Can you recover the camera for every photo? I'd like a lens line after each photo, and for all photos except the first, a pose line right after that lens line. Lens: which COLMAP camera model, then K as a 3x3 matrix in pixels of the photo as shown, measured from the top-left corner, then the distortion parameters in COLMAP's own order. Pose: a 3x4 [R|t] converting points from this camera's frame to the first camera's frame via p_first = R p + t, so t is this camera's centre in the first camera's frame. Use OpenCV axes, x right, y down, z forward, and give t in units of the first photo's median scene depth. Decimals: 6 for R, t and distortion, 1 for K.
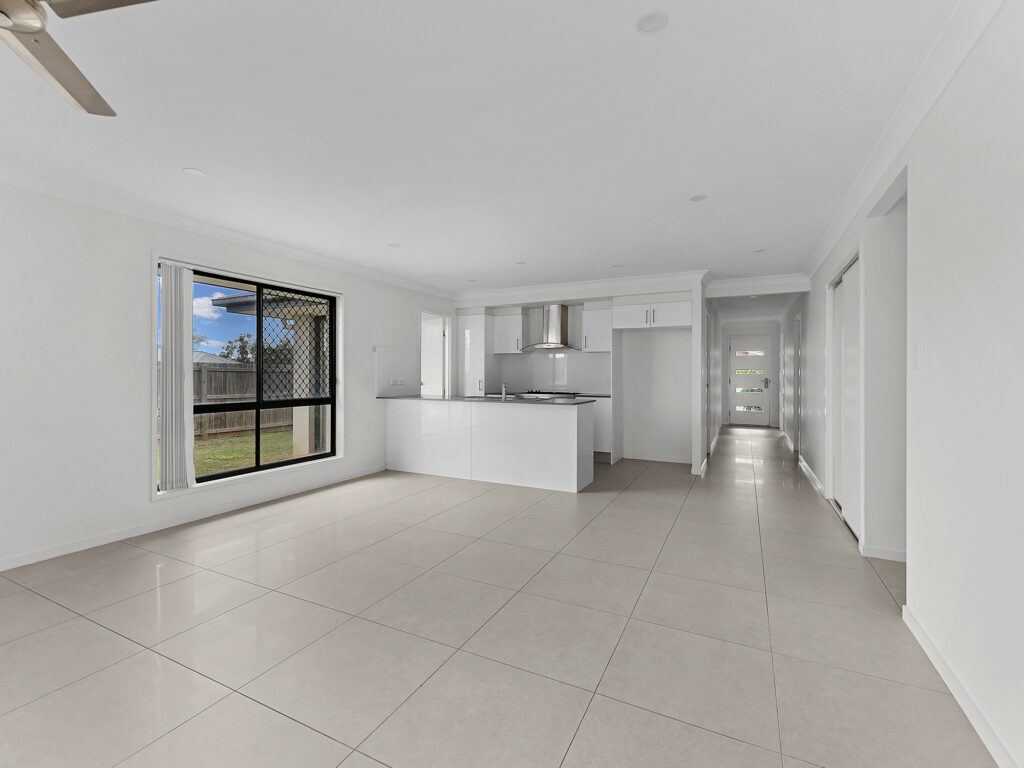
lens RADIAL K [[466.5, 0, 510.2], [0, 466.5, 377.5], [0, 0, 1]] dist [0.003538, 0.000315]
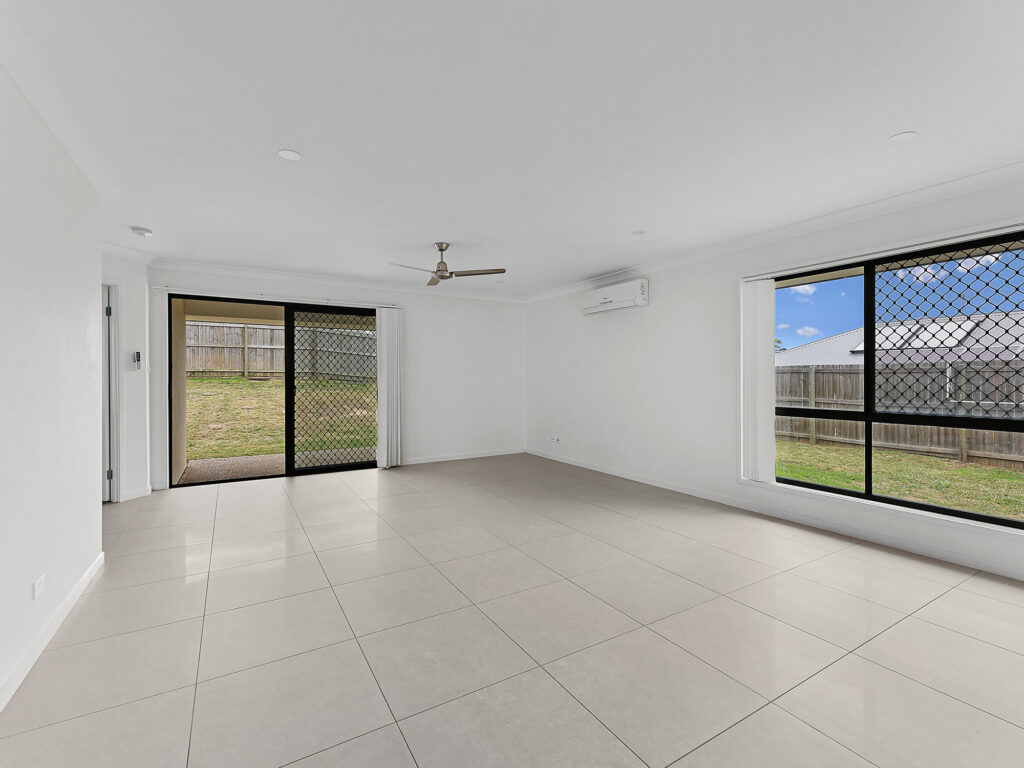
lens RADIAL K [[466.5, 0, 502.9], [0, 466.5, 376.6], [0, 0, 1]] dist [0.003538, 0.000315]
pose [[-0.557800, -0.001669, -0.829974, 0.463870], [-0.004649, 0.999989, 0.001113, -0.005466], [0.829962, 0.004480, -0.557801, 0.937330]]
